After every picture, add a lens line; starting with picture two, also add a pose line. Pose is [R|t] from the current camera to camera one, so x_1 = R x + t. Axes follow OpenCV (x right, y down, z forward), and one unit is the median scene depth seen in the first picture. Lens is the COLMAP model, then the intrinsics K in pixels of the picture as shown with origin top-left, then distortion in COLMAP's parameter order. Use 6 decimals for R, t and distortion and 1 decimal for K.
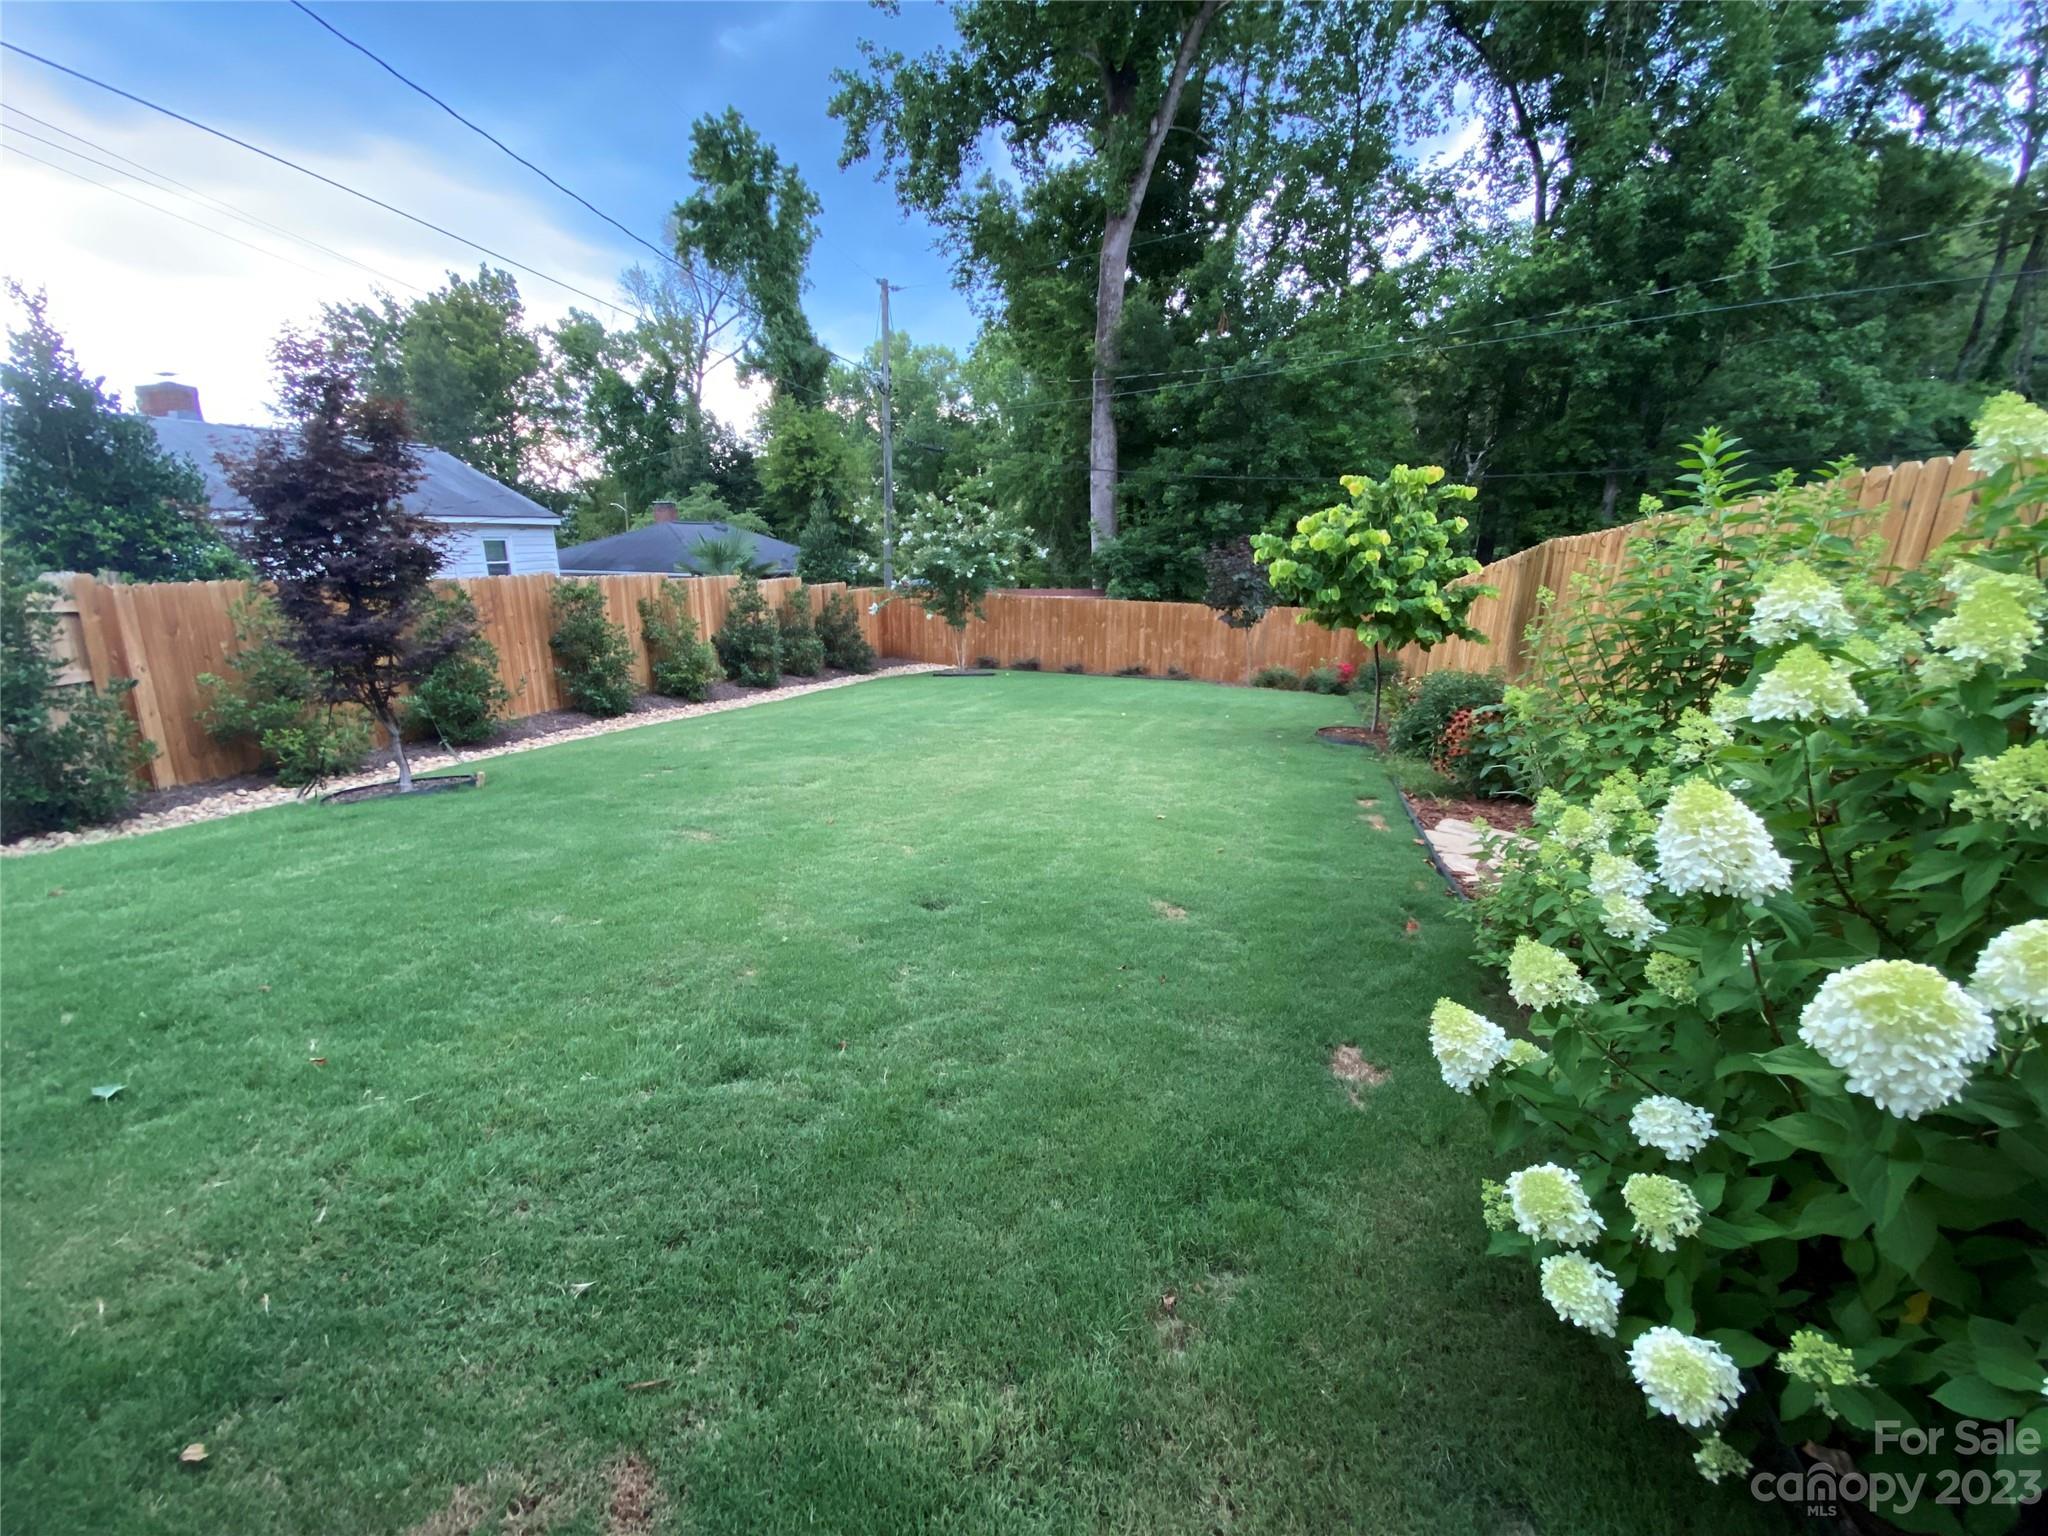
lens RADIAL K [[838.3, 0, 1024.0], [0, 838.3, 768.0], [0, 0, 1]] dist [-0.000466, -0.013668]
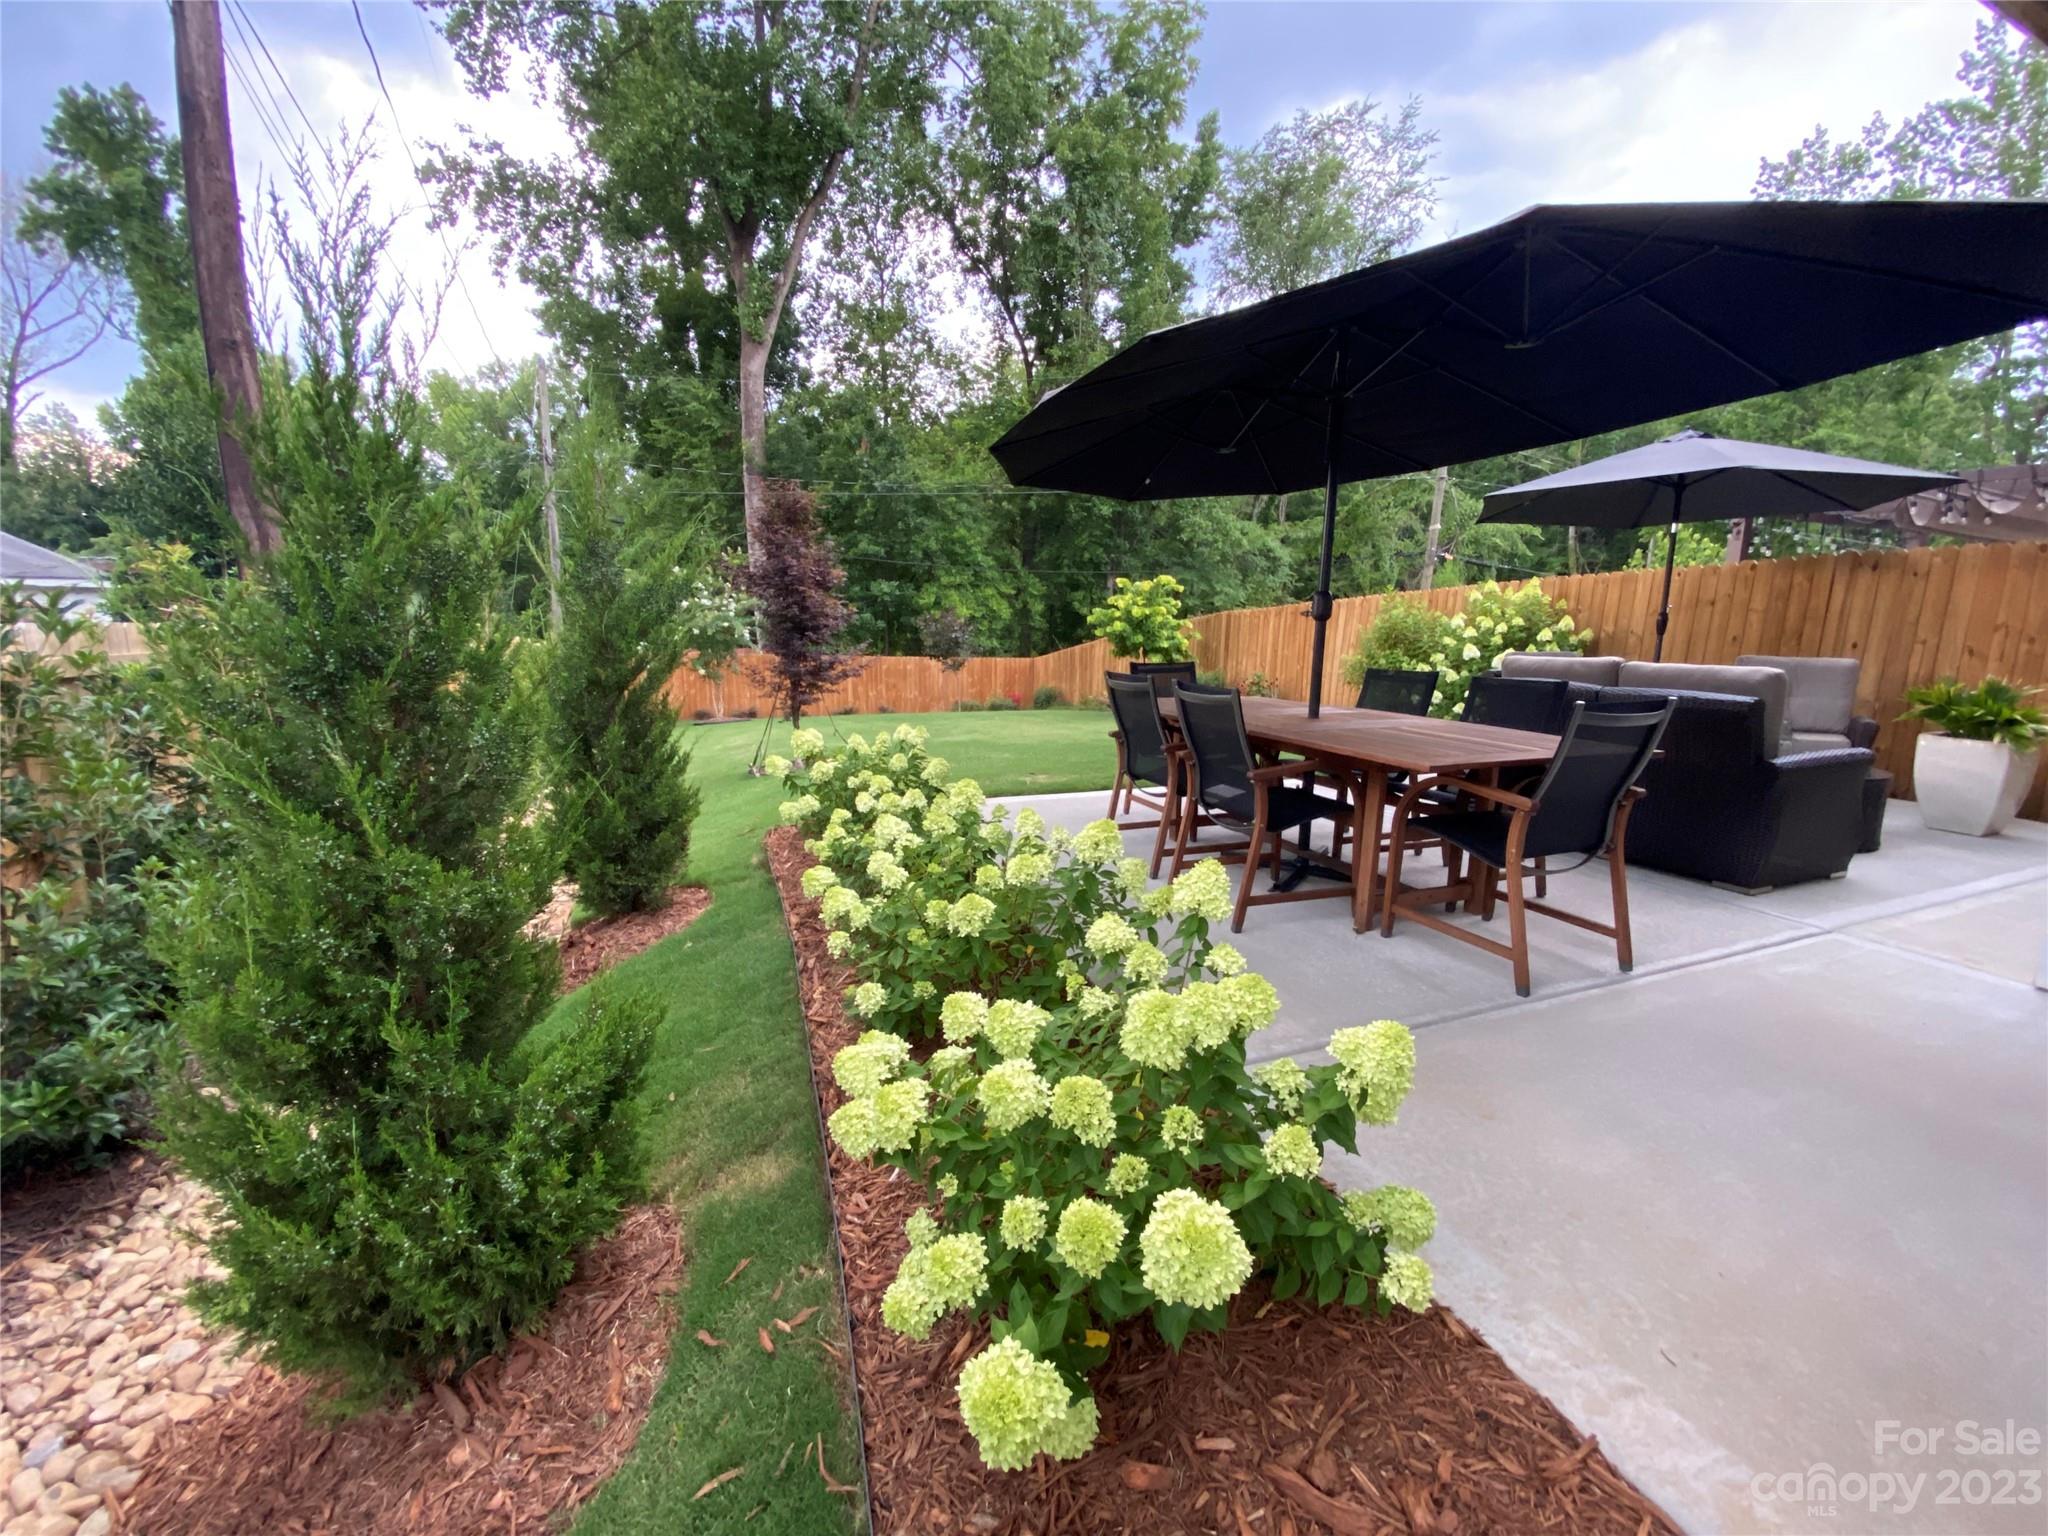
lens RADIAL K [[821.8, 0, 1020.1], [0, 821.8, 785.9], [0, 0, 1]] dist [0.004148, -0.012400]
pose [[0.806936, -0.119345, 0.578455, -0.388014], [0.148592, 0.988893, -0.003258, 0.038060], [-0.571642, 0.088583, 0.815707, -0.146400]]
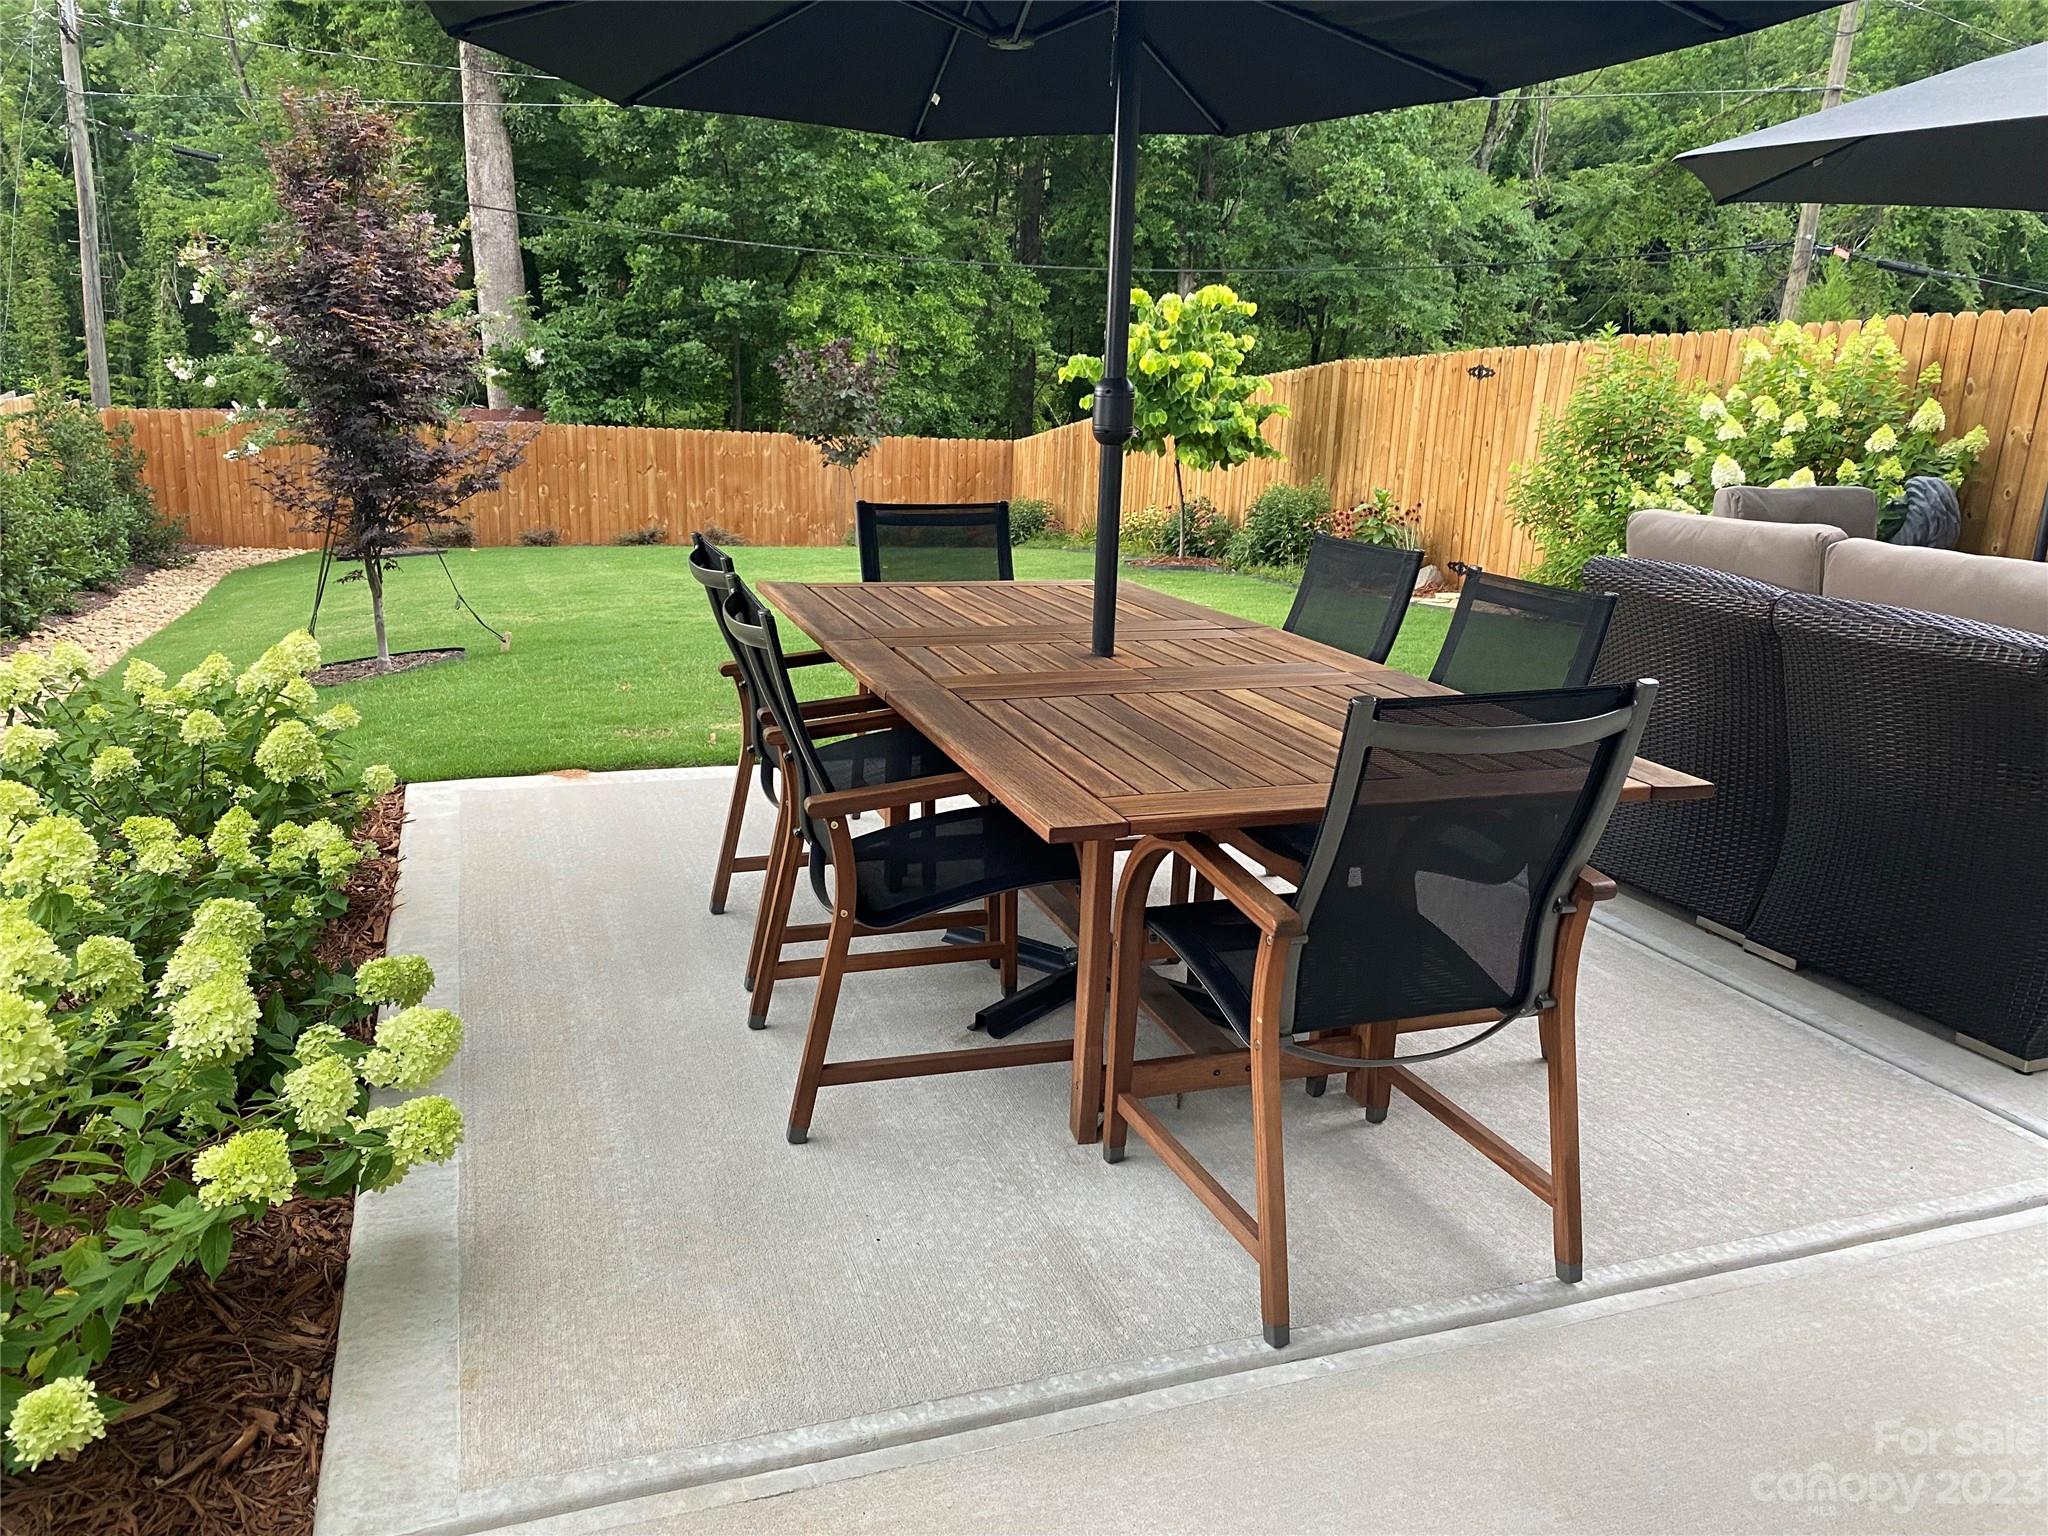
lens RADIAL K [[1573.9, 0, 1024.0], [0, 1573.9, 768.0], [0, 0, 1]] dist [0.011442, -0.006368]
pose [[0.824097, -0.132084, 0.550833, -0.318502], [0.124197, 0.990905, 0.051797, 0.033976], [-0.552665, 0.025726, 0.833006, -0.167920]]
